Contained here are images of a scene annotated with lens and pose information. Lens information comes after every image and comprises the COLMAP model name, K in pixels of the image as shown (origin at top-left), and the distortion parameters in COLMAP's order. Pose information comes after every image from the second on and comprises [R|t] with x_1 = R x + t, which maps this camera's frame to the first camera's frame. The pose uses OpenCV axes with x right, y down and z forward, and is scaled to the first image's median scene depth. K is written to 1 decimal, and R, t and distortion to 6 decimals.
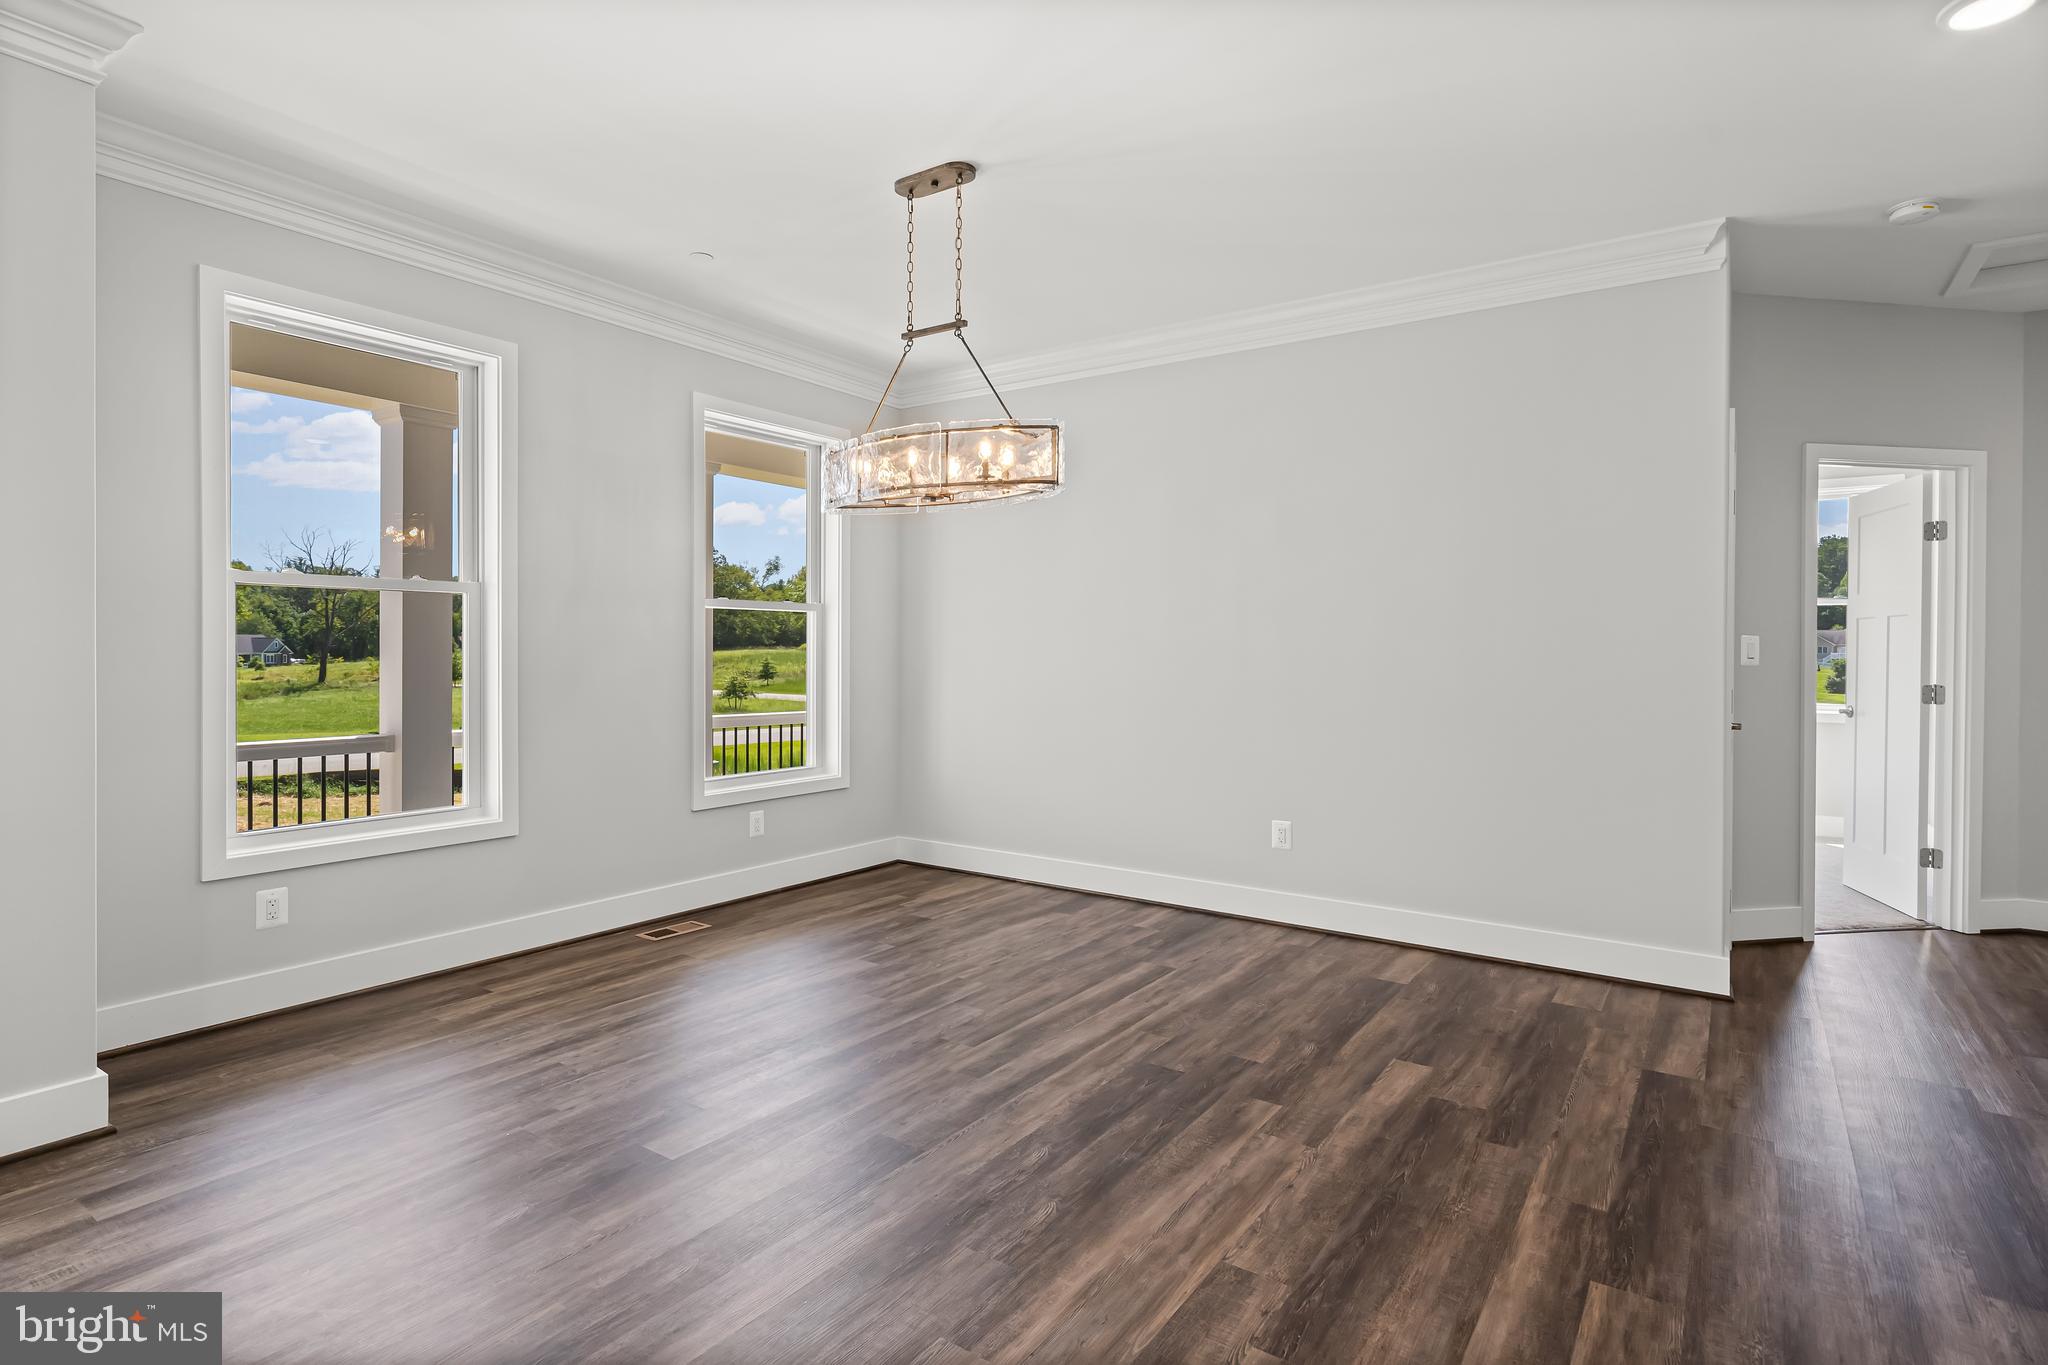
lens RADIAL K [[1018.4, 0, 1013.3], [0, 1018.4, 652.6], [0, 0, 1]] dist [0.004826, -0.000028]
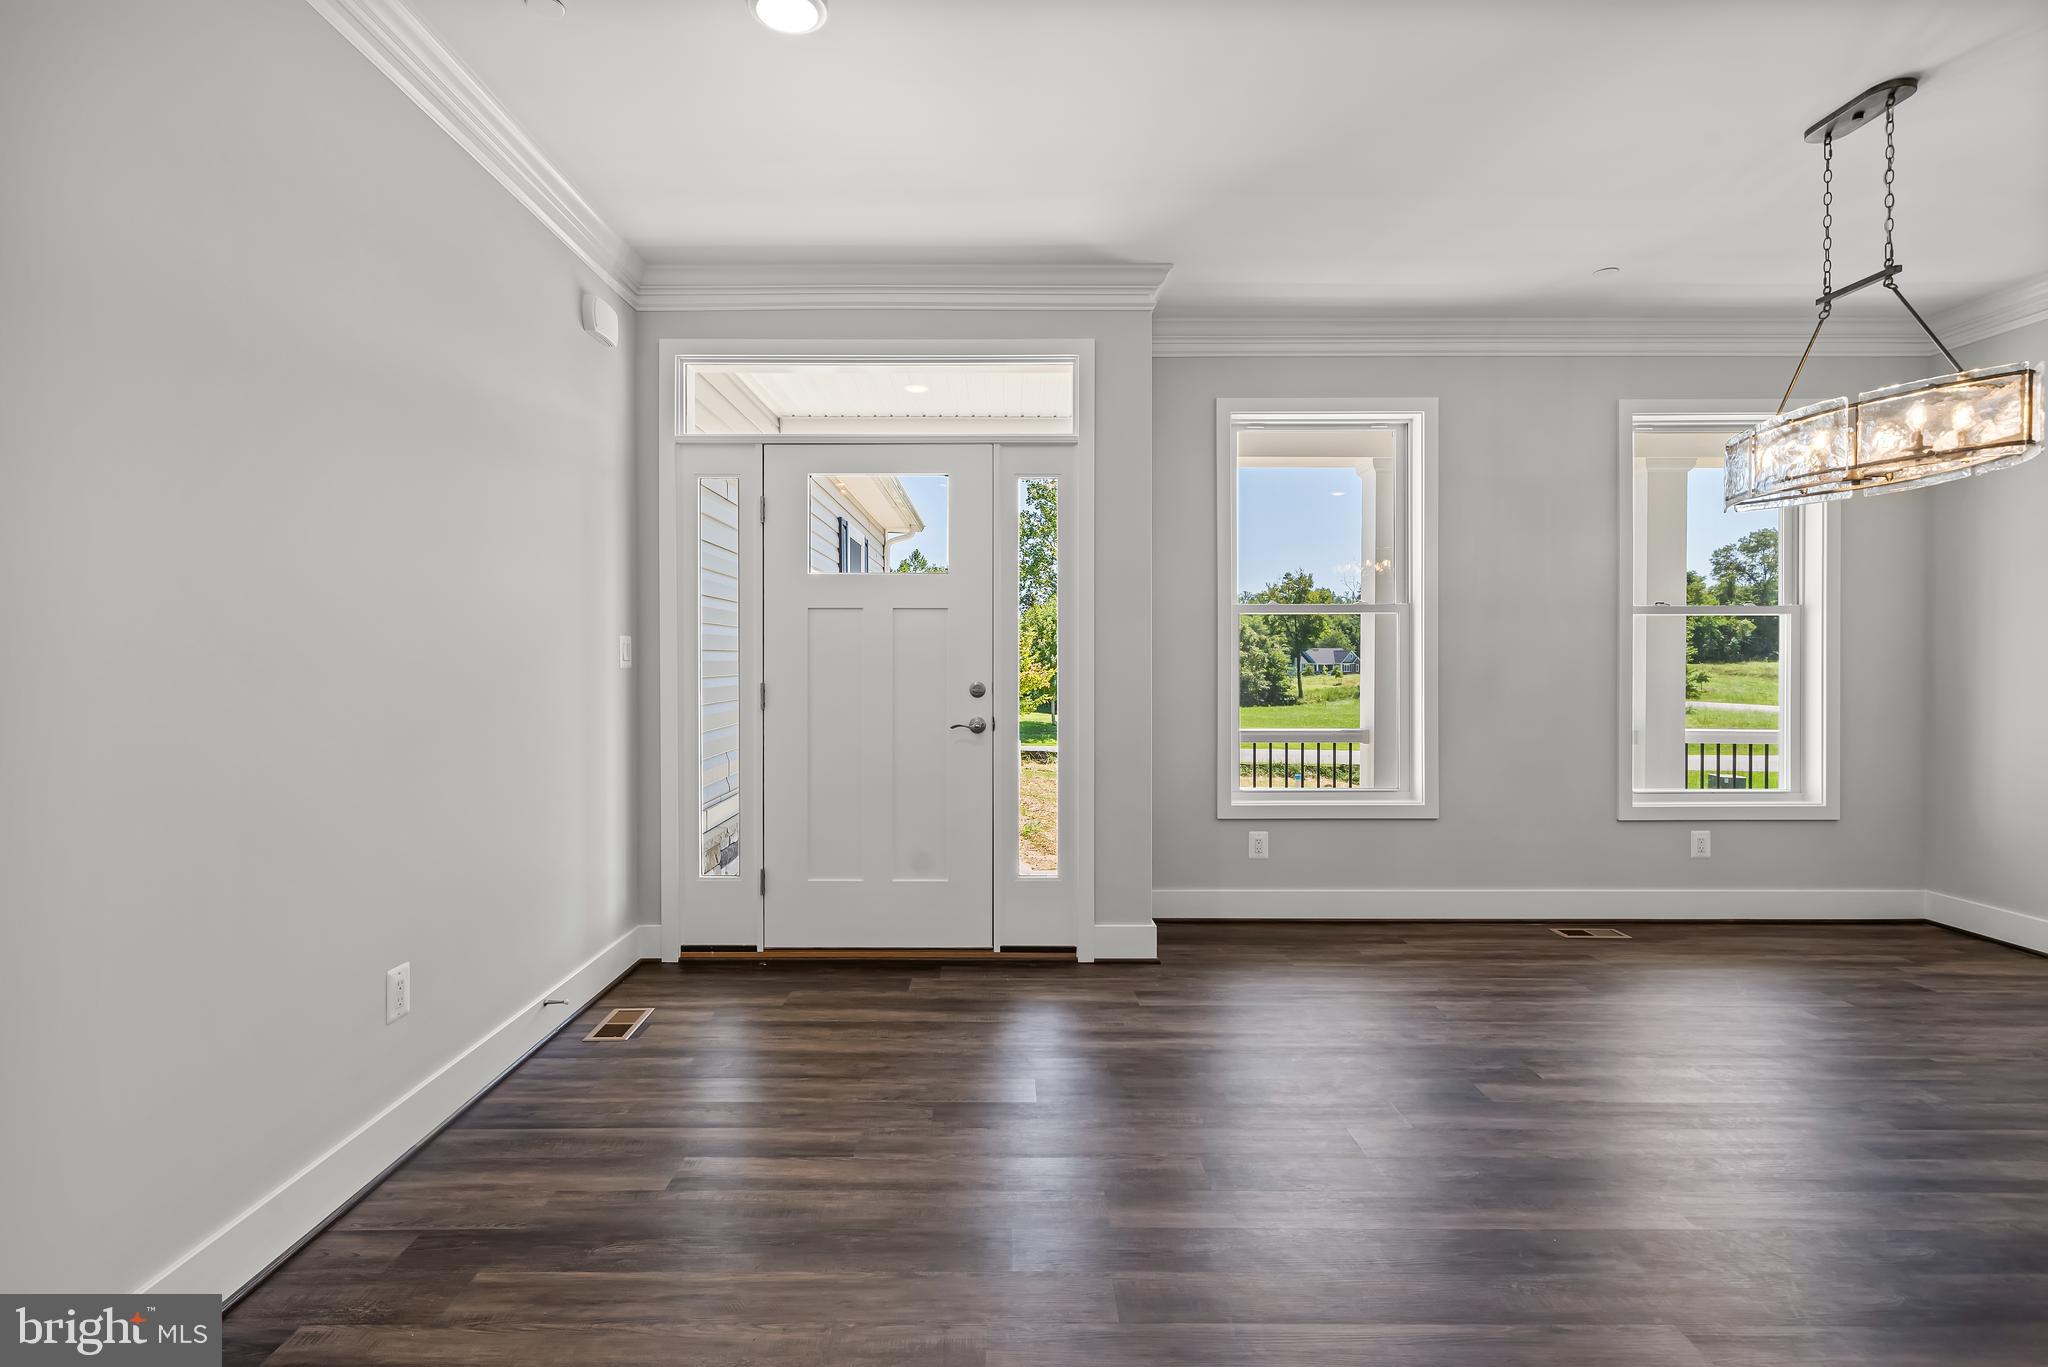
lens RADIAL K [[989.3, 0, 1021.5], [0, 989.3, 653.1], [0, 0, 1]] dist [-0.002495, -0.000409]
pose [[0.589323, -0.009806, -0.807838, 0.177873], [0.002184, 0.999942, -0.010545, 0.000839], [0.807895, 0.004450, 0.589310, -0.061341]]
